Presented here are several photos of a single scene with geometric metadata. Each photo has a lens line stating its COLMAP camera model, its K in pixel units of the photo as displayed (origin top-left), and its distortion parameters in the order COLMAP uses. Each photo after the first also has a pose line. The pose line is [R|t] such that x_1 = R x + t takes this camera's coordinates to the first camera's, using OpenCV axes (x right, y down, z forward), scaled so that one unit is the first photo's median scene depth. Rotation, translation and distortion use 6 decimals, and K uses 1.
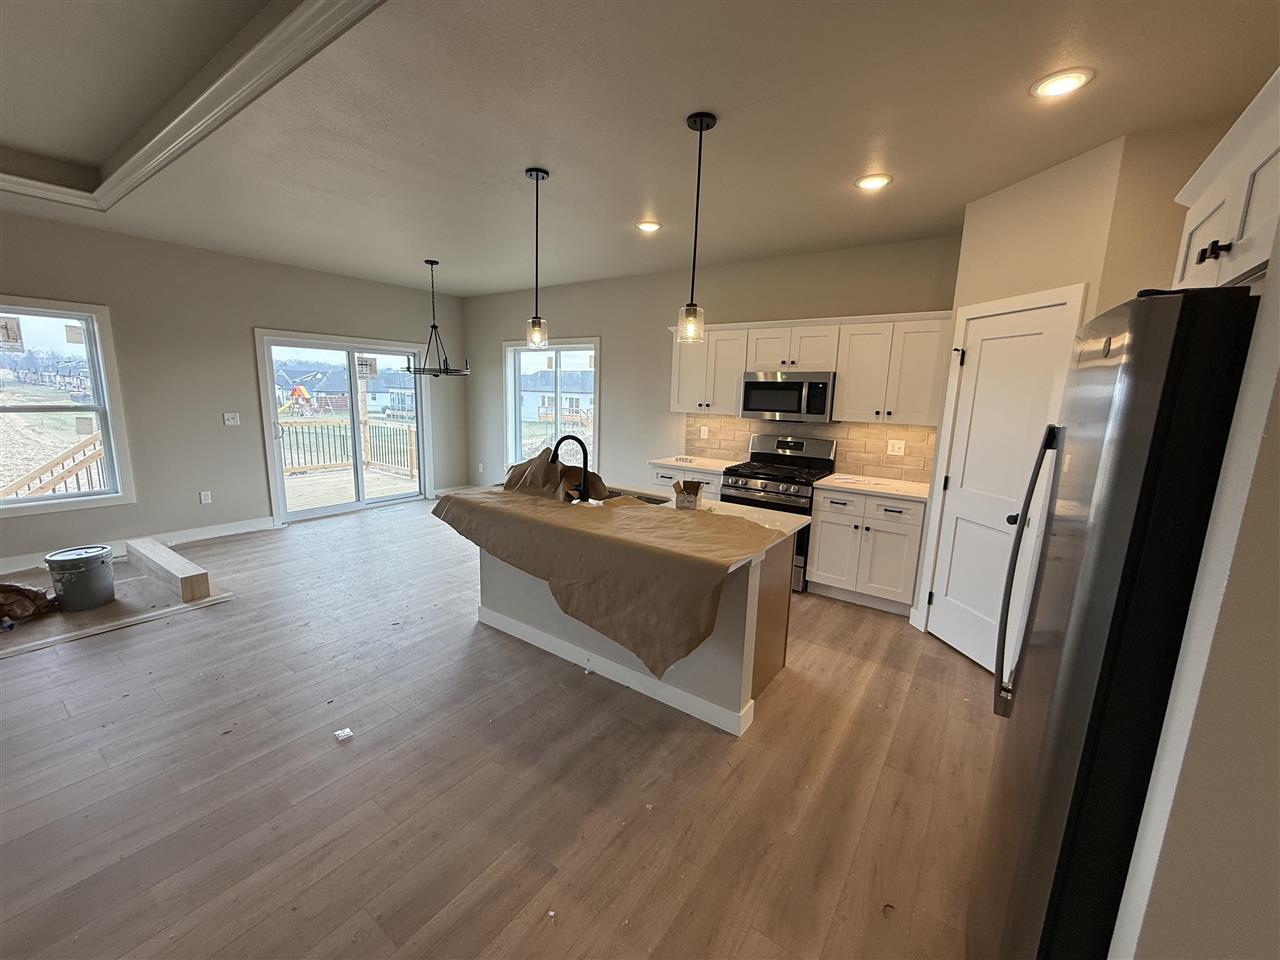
lens RADIAL K [[510.0, 0, 638.6], [0, 510.0, 480.5], [0, 0, 1]] dist [-0.001947, 0.001015]
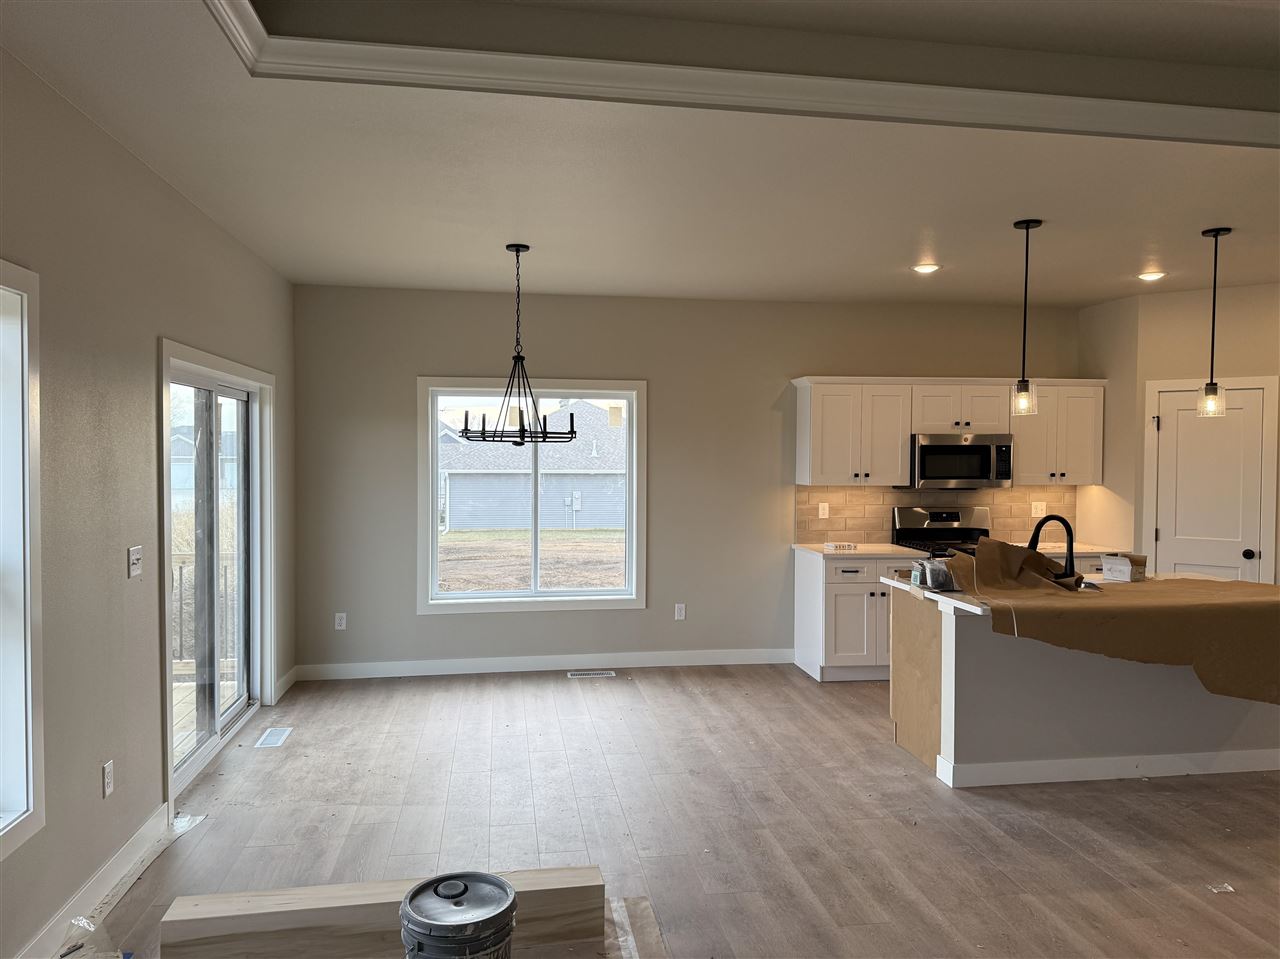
lens RADIAL K [[898.3, 0, 638.2], [0, 898.3, 474.4], [0, 0, 1]] dist [0.055579, -0.067152]
pose [[0.714308, -0.041401, 0.698606, -1.269411], [0.138650, 0.986833, -0.083284, -0.093788], [-0.685959, 0.156352, 0.710643, 0.286635]]
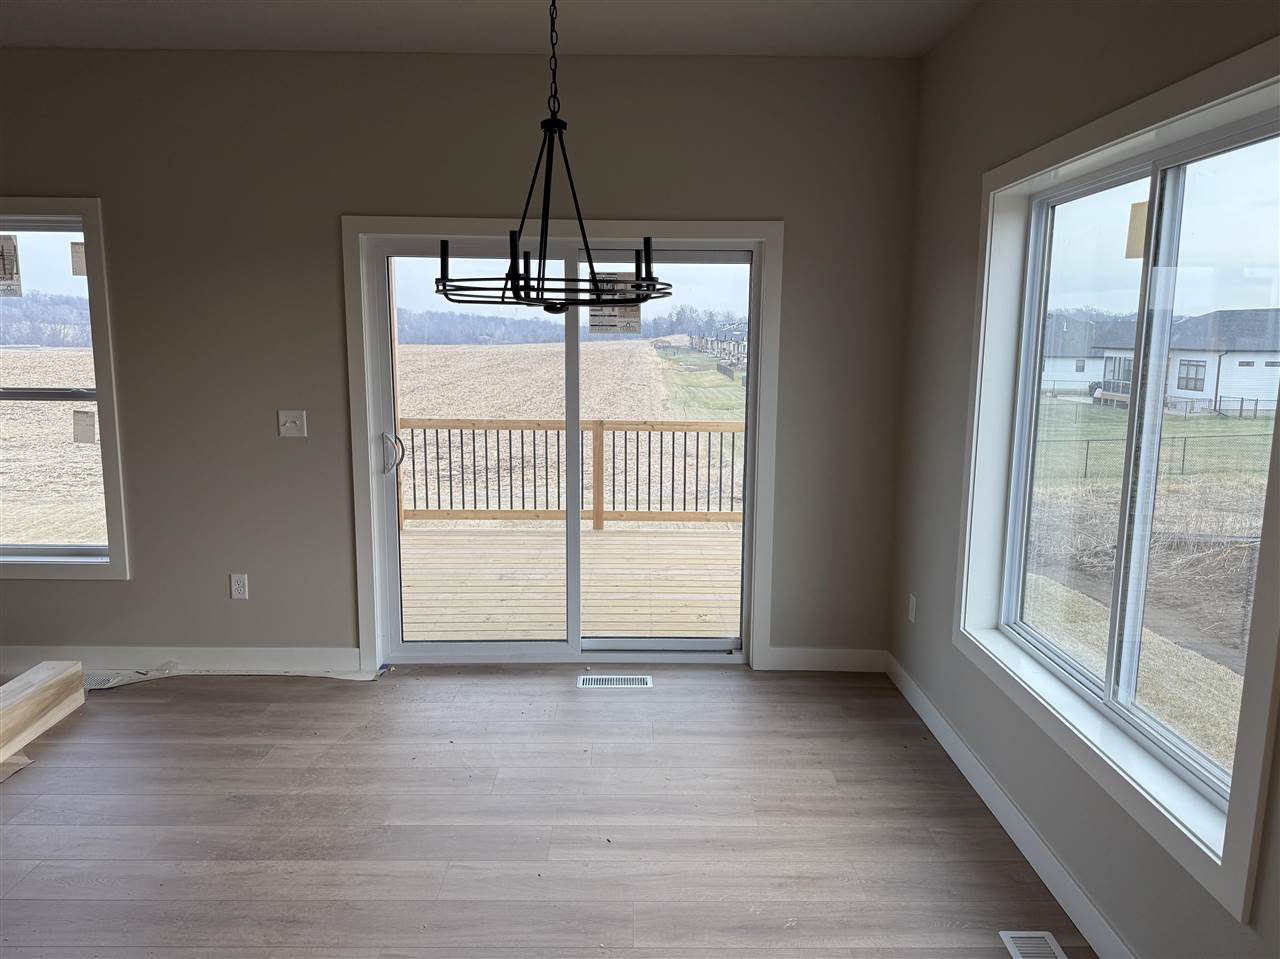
lens RADIAL K [[898.3, 0, 648.1], [0, 898.3, 480.2], [0, 0, 1]] dist [0.055579, -0.067152]
pose [[0.589974, 0.104429, -0.800640, 0.040654], [-0.133526, 0.990566, 0.030810, -0.172964], [0.796305, 0.088729, 0.598353, 0.974722]]
